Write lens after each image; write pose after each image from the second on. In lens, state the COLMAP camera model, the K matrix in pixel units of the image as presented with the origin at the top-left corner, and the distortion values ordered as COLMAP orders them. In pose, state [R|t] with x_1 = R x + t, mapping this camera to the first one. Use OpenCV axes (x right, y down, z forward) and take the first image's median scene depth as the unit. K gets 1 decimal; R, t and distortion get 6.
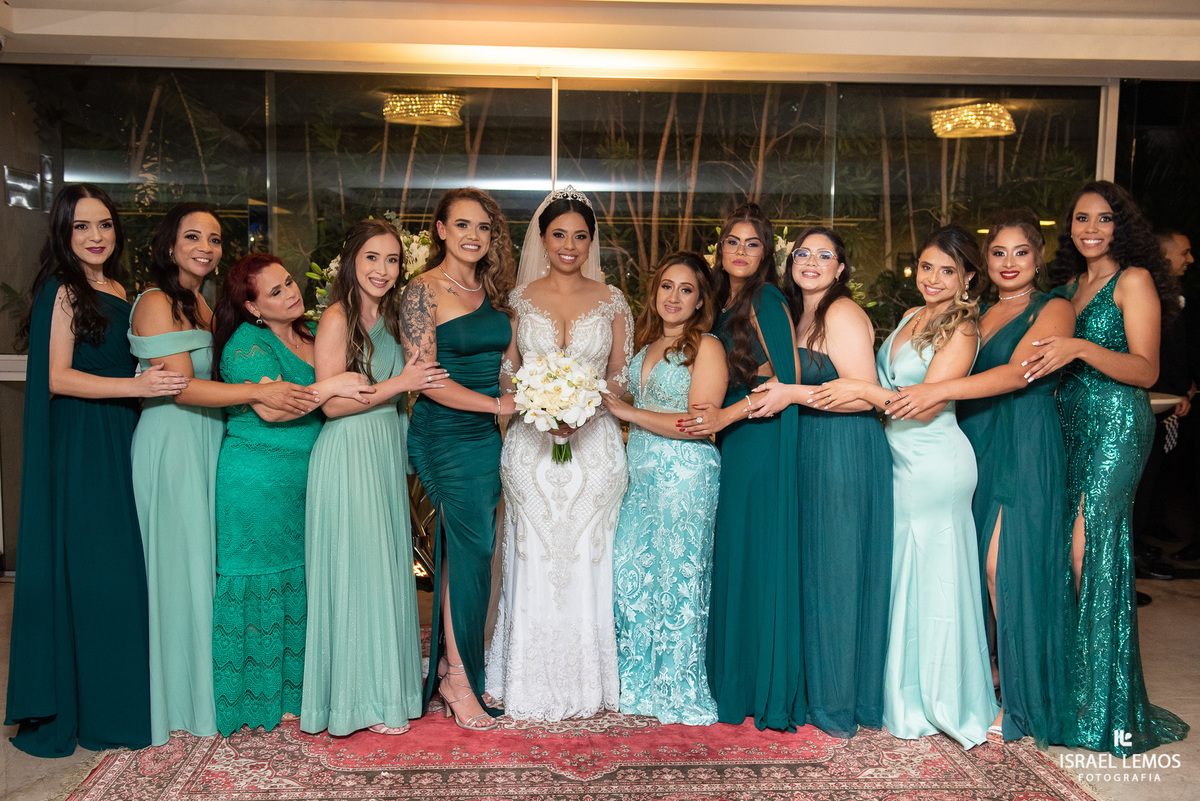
lens RADIAL K [[1176.9, 0, 584.0], [0, 1176.9, 421.5], [0, 0, 1]] dist [0.035705, 0.000000]
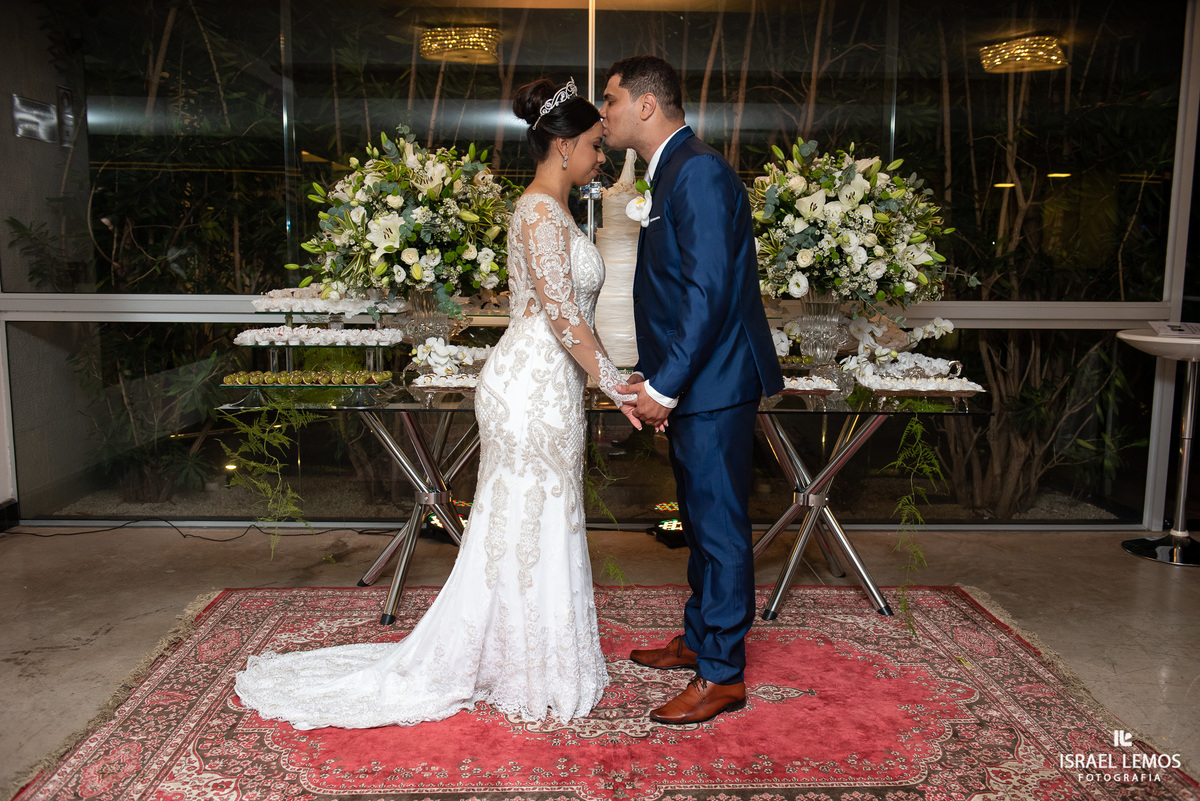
lens RADIAL K [[1024.0, 0, 604.1], [0, 1024.0, 397.2], [0, 0, 1]] dist [0.001521, -0.002496]
pose [[0.999783, 0.000998, -0.020813, 0.001405], [-0.000324, 0.999477, 0.032328, 0.000217], [0.020834, -0.032314, 0.999261, 0.180961]]
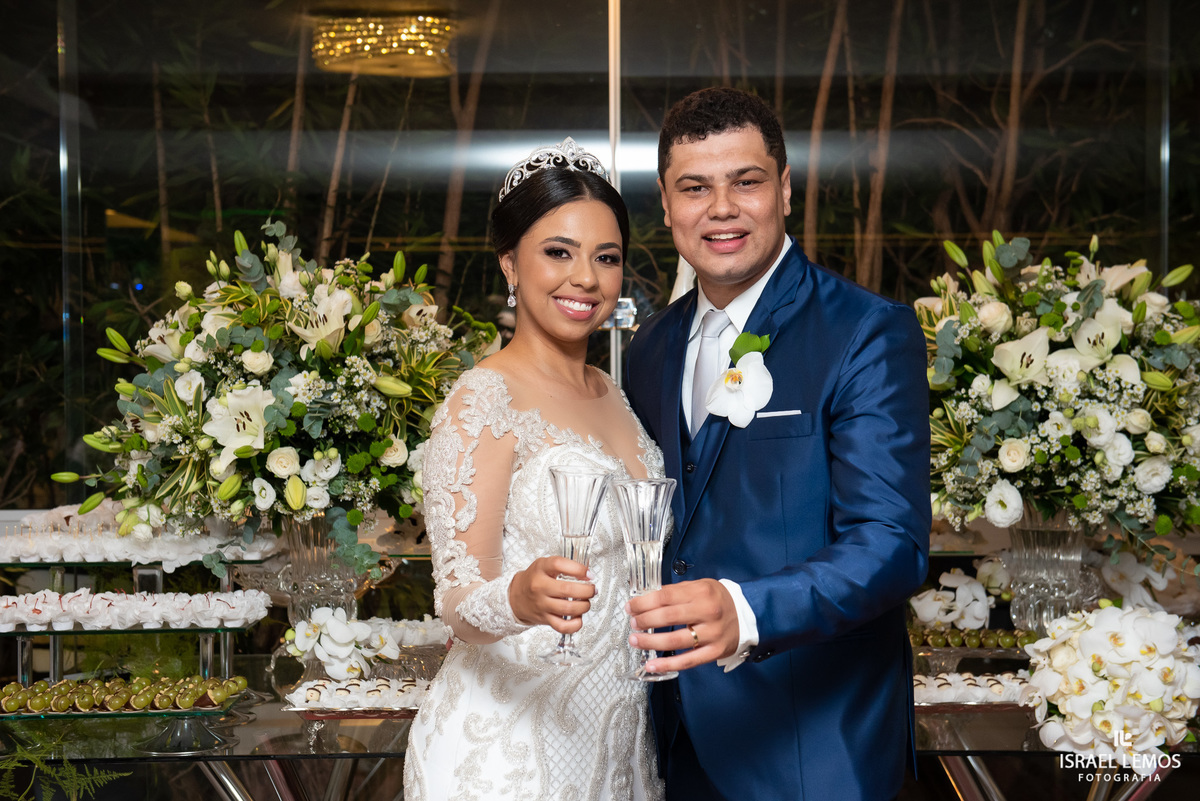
lens RADIAL K [[1806.6, 0, 606.2], [0, 1806.6, 397.9], [0, 0, 1]] dist [0.155662, 0.000000]
pose [[0.999027, -0.015396, -0.041321, 0.001972], [0.011826, 0.996285, -0.085303, -0.030797], [0.042481, 0.084732, 0.995498, 0.205850]]
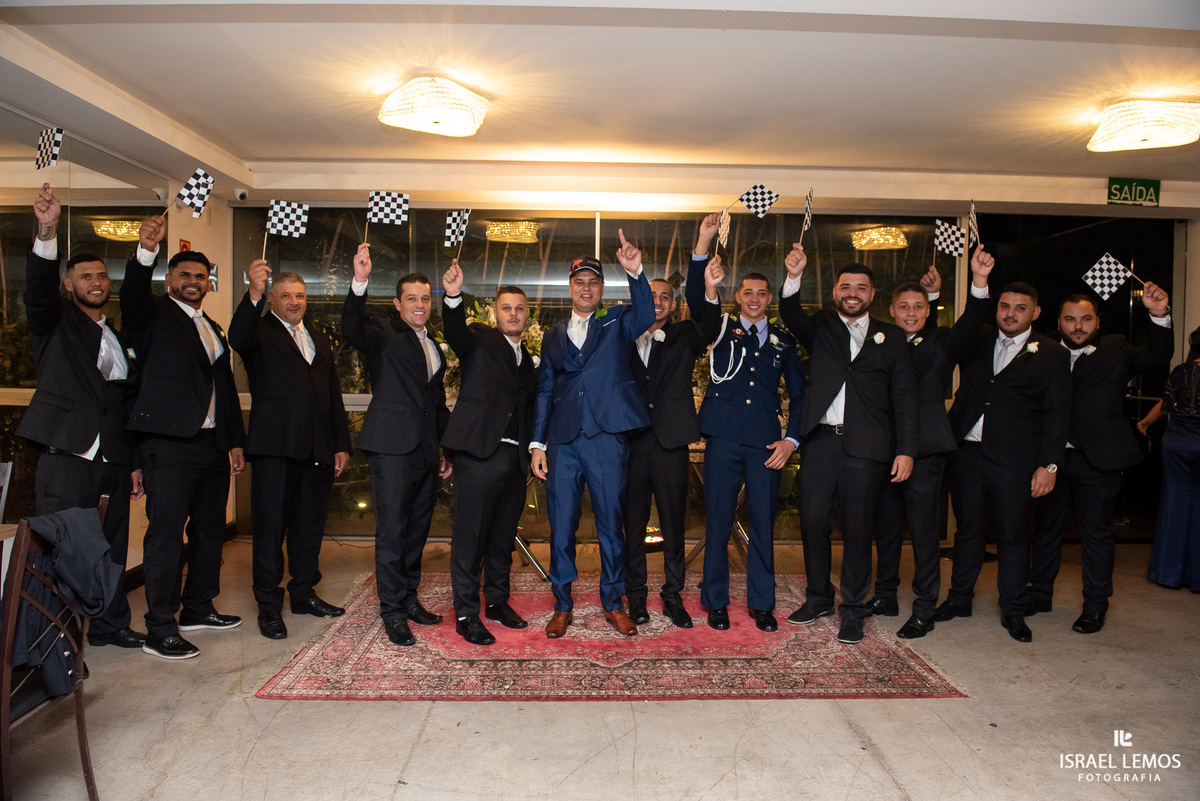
lens RADIAL K [[829.6, 0, 602.6], [0, 829.6, 398.1], [0, 0, 1]] dist [-0.033289, 0.002560]
pose [[0.999611, 0.000724, -0.027863, 0.010818], [-0.002346, 0.998302, -0.058206, 0.010990], [0.027774, 0.058249, 0.997916, -0.049739]]
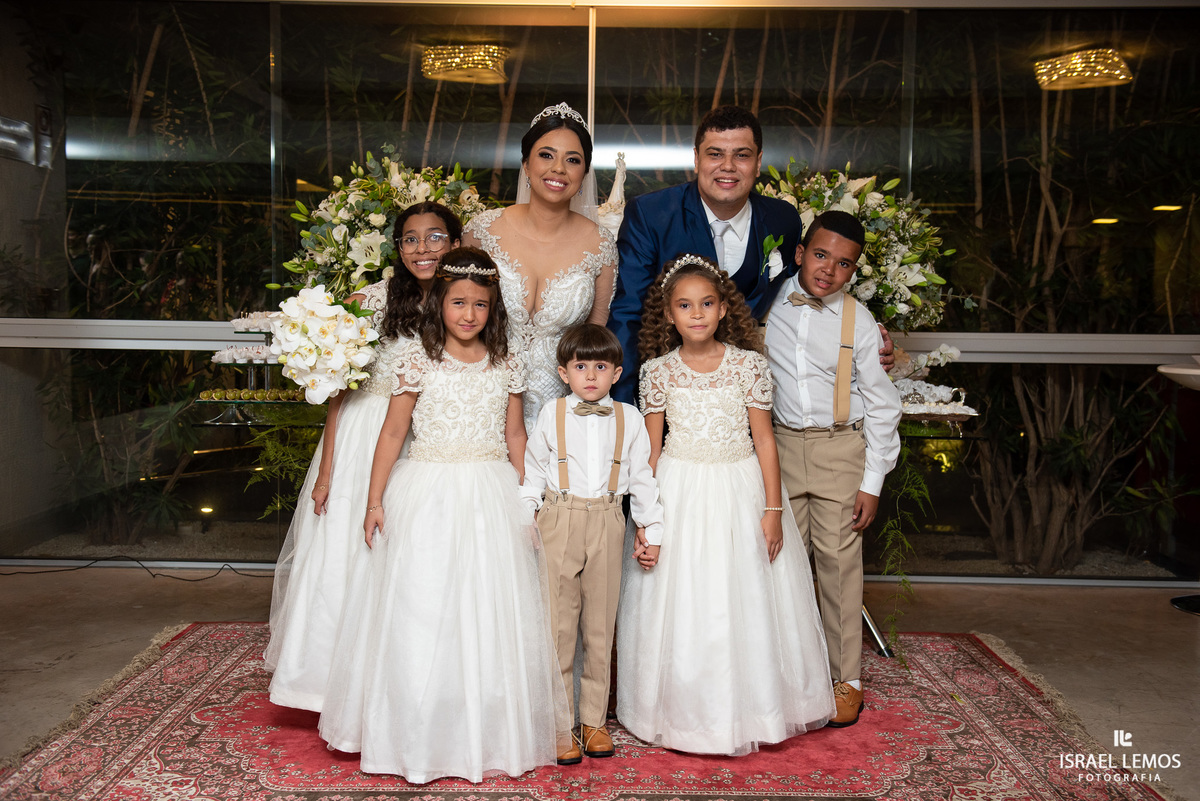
lens RADIAL K [[1214.7, 0, 602.6], [0, 1214.7, 396.9], [0, 0, 1]] dist [0.057300, 0.000000]
pose [[0.997993, 0.008141, -0.062794, 0.040344], [-0.010153, 0.999443, -0.031780, 0.027688], [0.062500, 0.032354, 0.997520, 0.091362]]
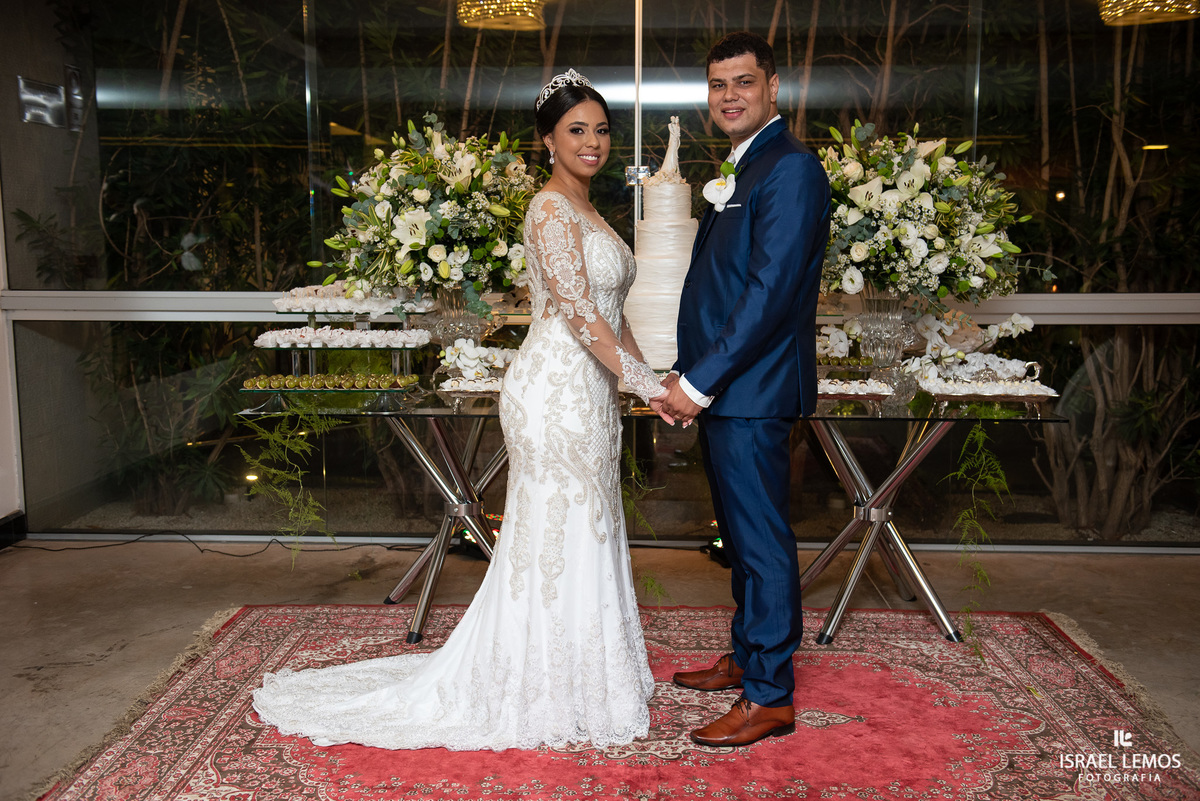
lens RADIAL K [[1204.9, 0, 605.3], [0, 1204.9, 398.4], [0, 0, 1]] dist [0.052730, 0.000000]
pose [[0.996227, 0.001008, -0.086775, 0.025085], [0.001596, 0.999551, 0.029934, -0.002157], [0.086766, -0.029960, 0.995778, 0.122336]]
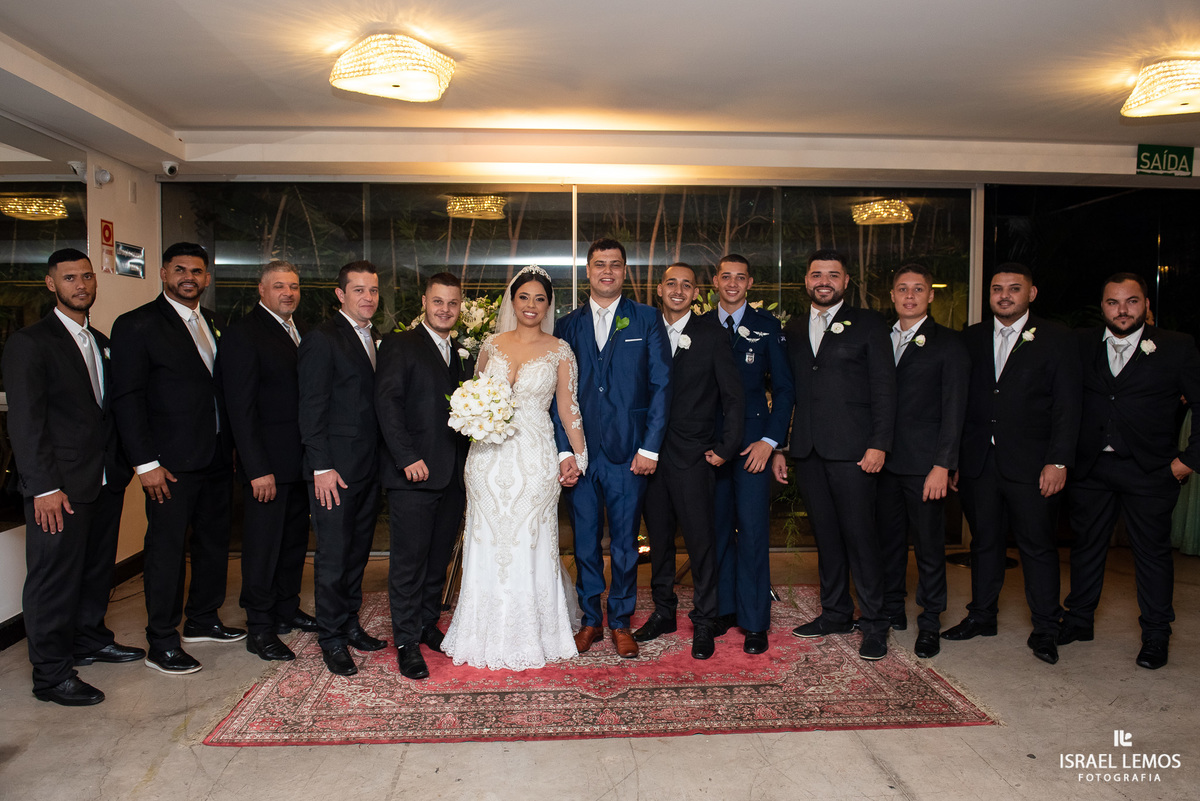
lens RADIAL K [[909.6, 0, 599.8], [0, 909.6, 401.7], [0, 0, 1]] dist [-0.027488, -0.002066]
pose [[0.999922, -0.011515, 0.004783, -0.003337], [0.011701, 0.999095, -0.040885, 0.002299], [-0.004308, 0.040938, 0.999152, -0.035218]]
